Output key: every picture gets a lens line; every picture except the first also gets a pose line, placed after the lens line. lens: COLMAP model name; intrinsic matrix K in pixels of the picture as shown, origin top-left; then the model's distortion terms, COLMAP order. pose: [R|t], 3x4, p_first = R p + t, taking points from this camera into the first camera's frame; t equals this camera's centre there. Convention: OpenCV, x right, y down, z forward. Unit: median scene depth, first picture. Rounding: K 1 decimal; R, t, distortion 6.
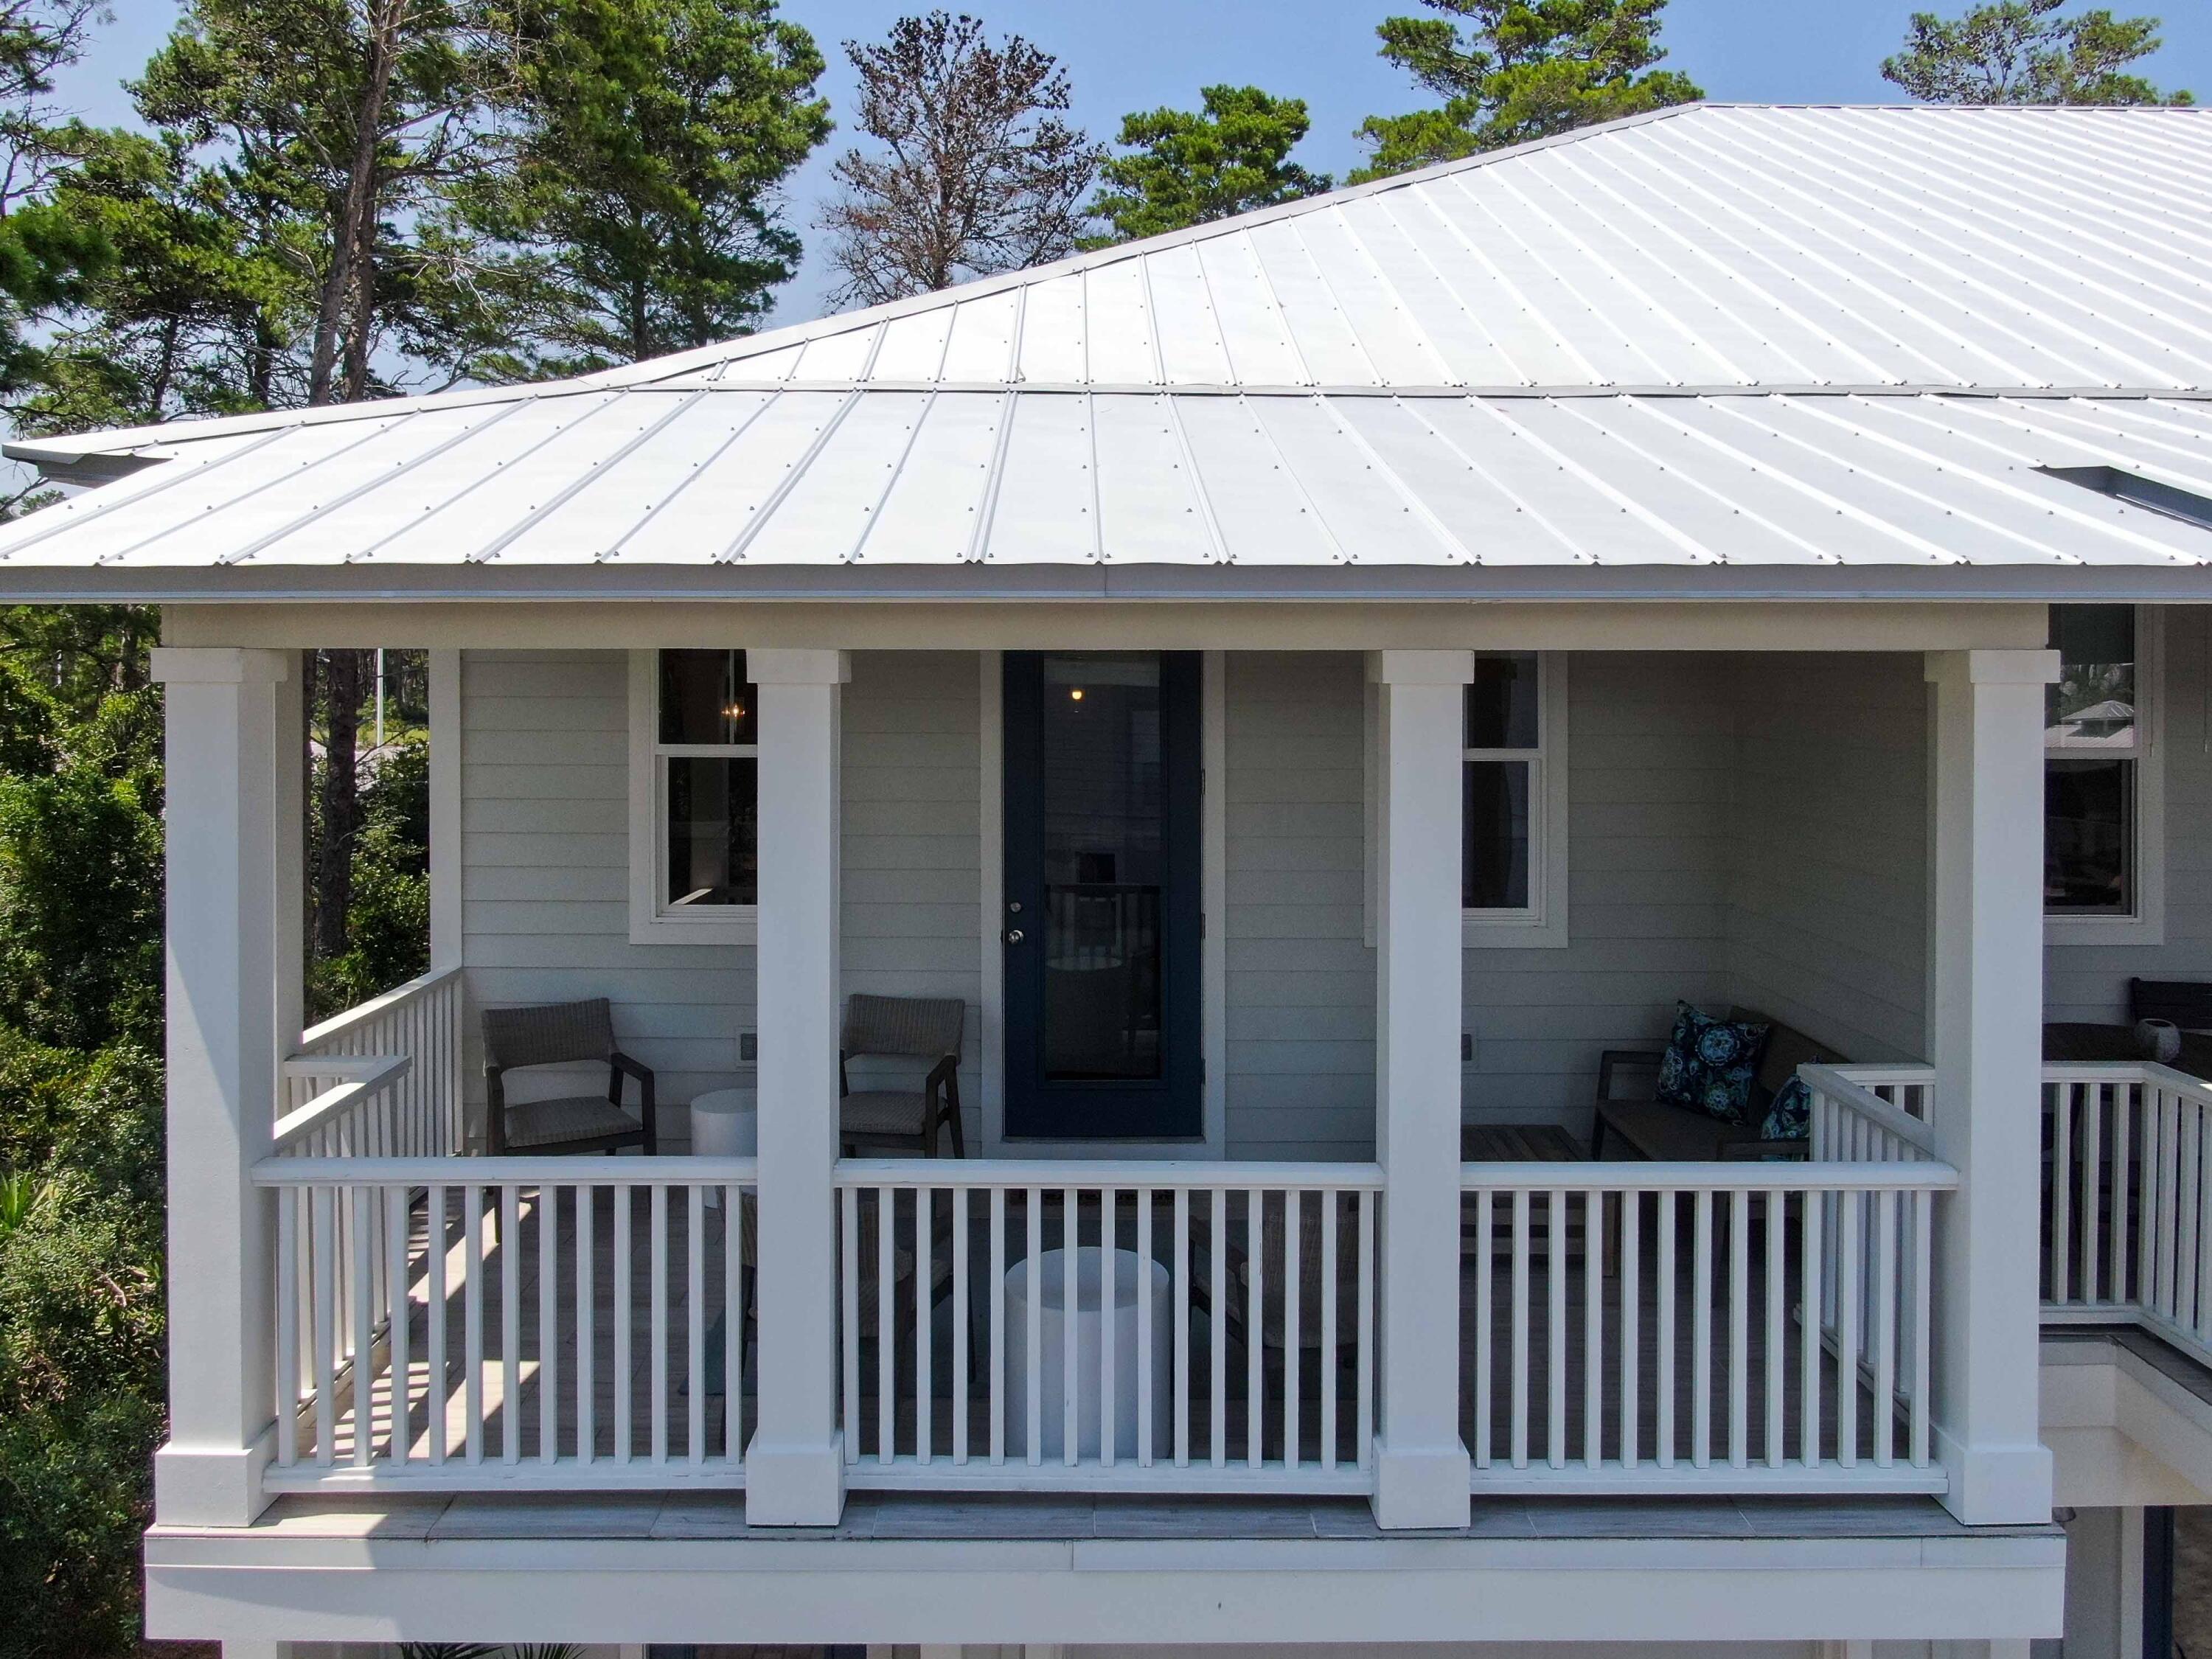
lens RADIAL K [[1577.1, 0, 1072.8], [0, 1577.1, 818.1], [0, 0, 1]] dist [-0.002345, -0.003237]
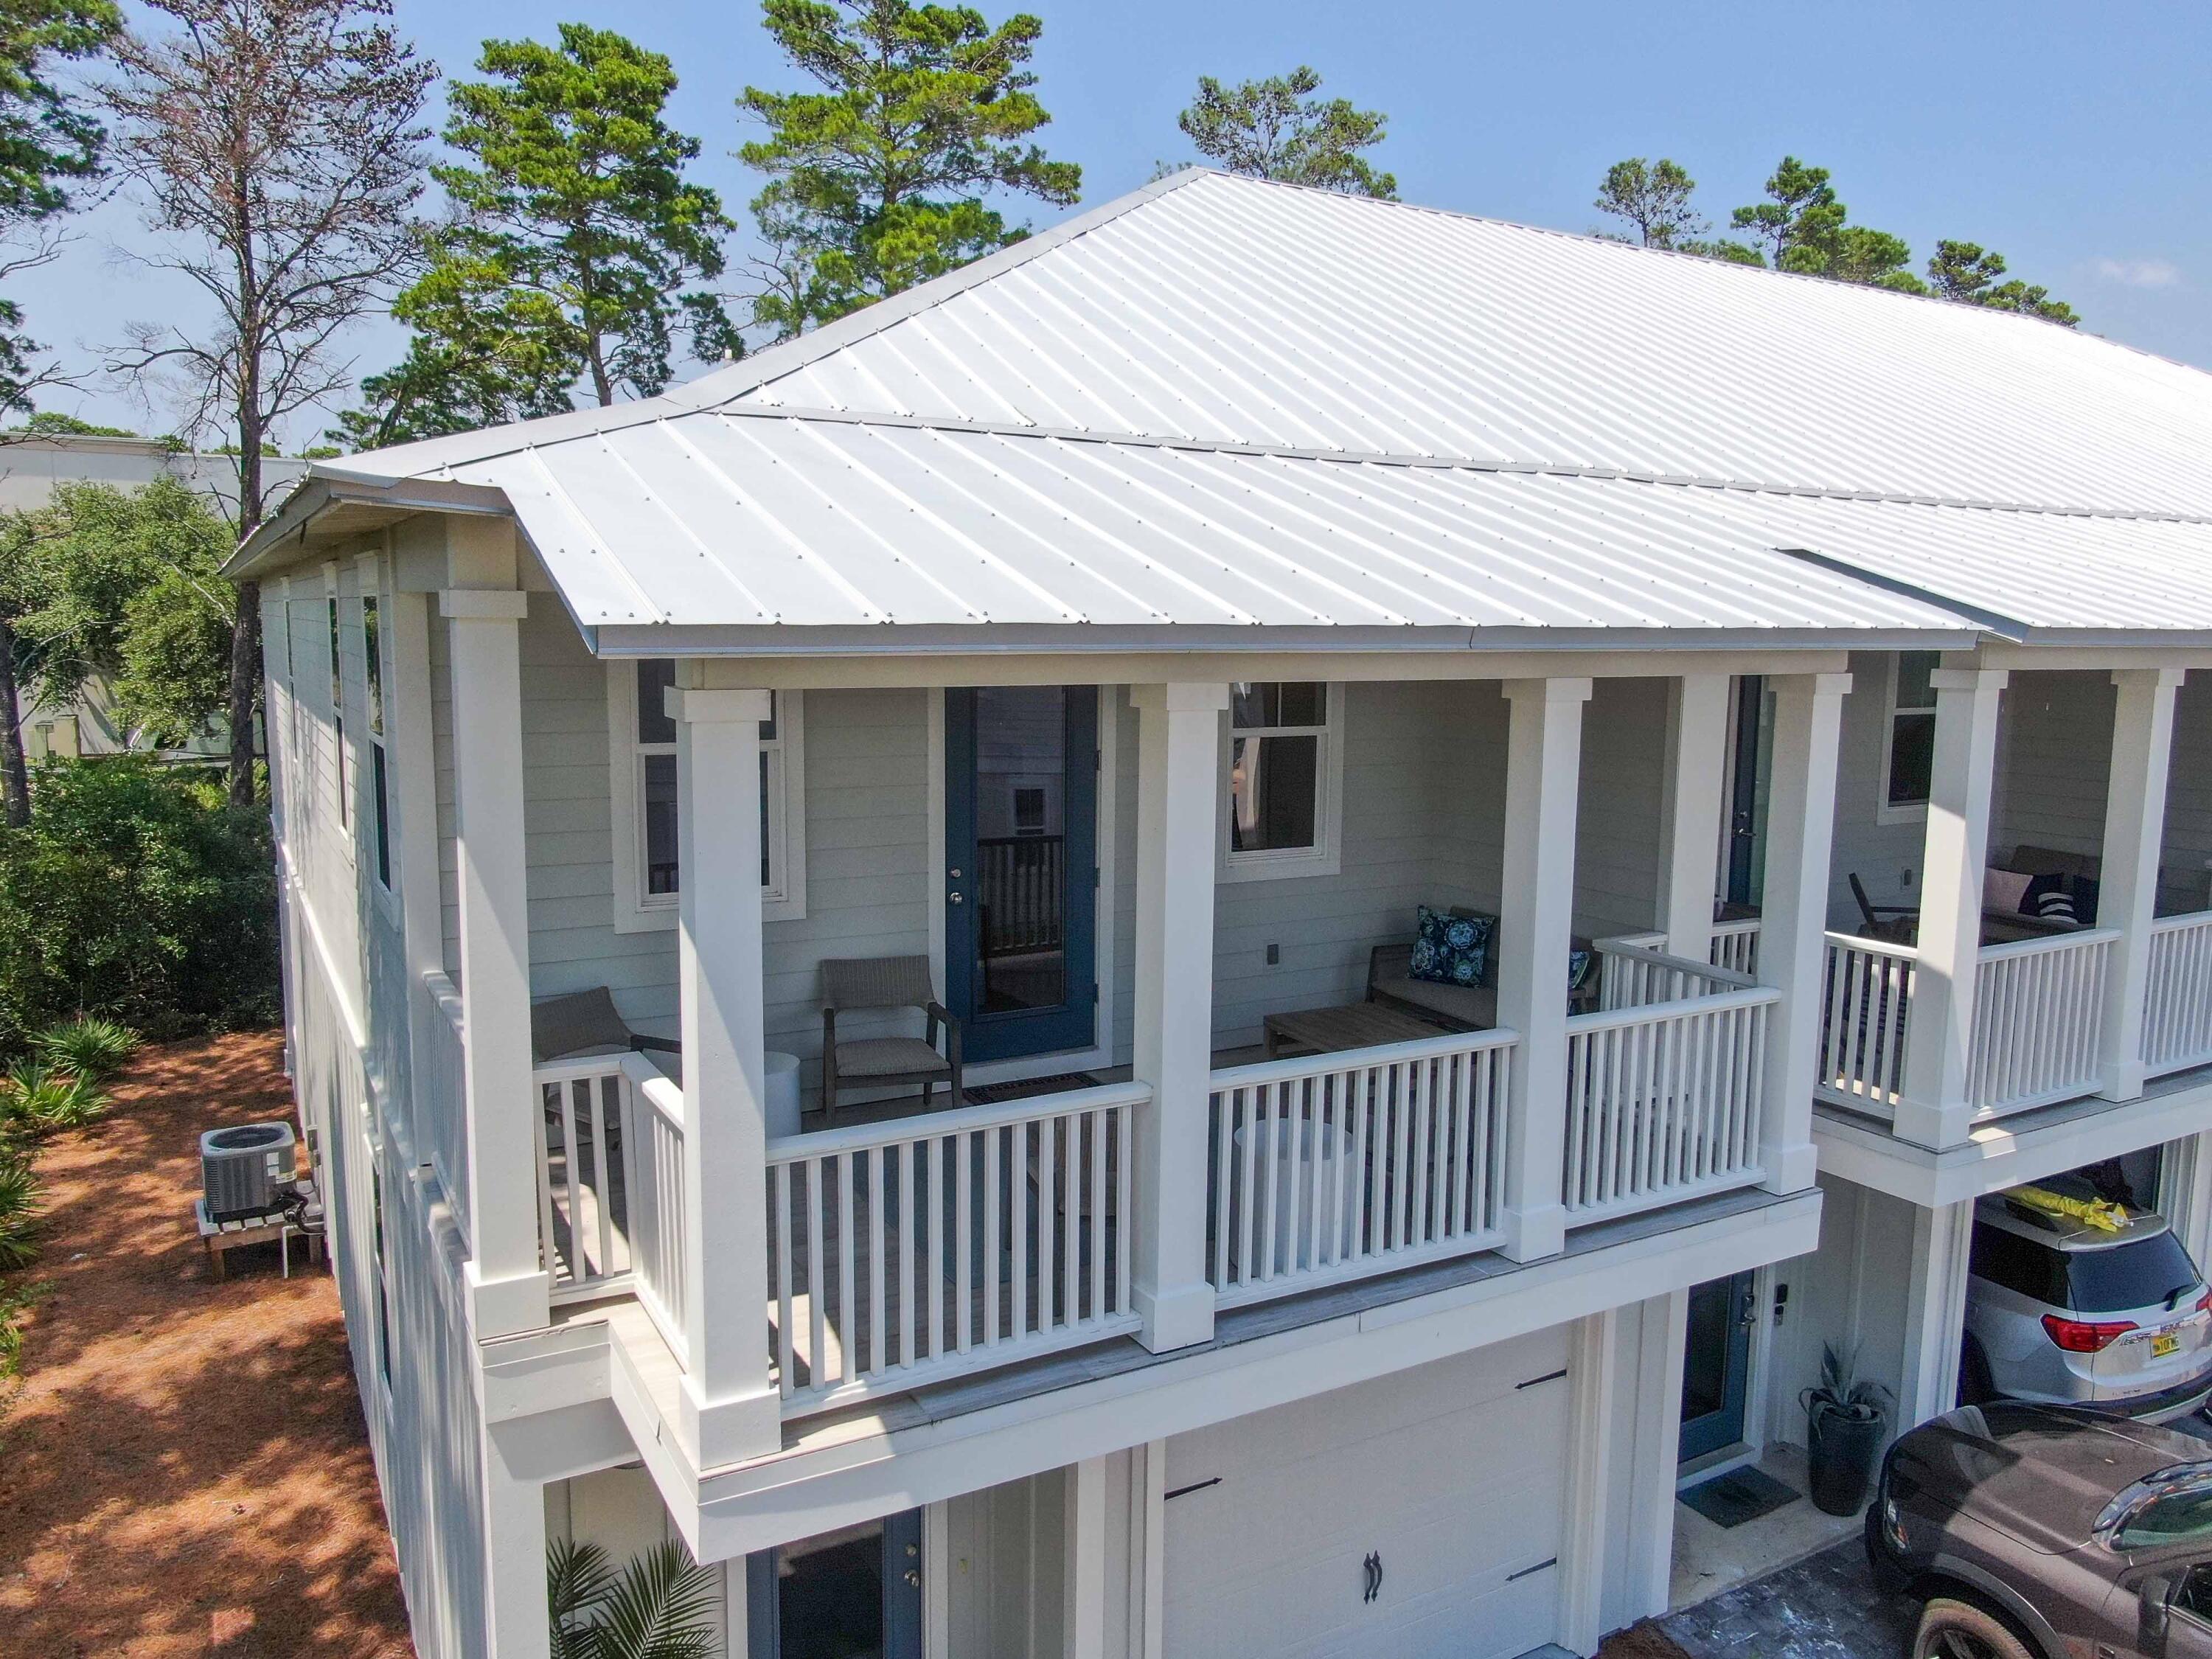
lens RADIAL K [[1577.1, 0, 1124.5], [0, 1577.1, 821.4], [0, 0, 1]] dist [-0.002345, -0.003237]
pose [[0.872644, -0.058816, 0.484802, -0.395310], [0.042240, 0.998091, 0.045056, -0.023309], [-0.486527, -0.018840, 0.873462, -0.055212]]
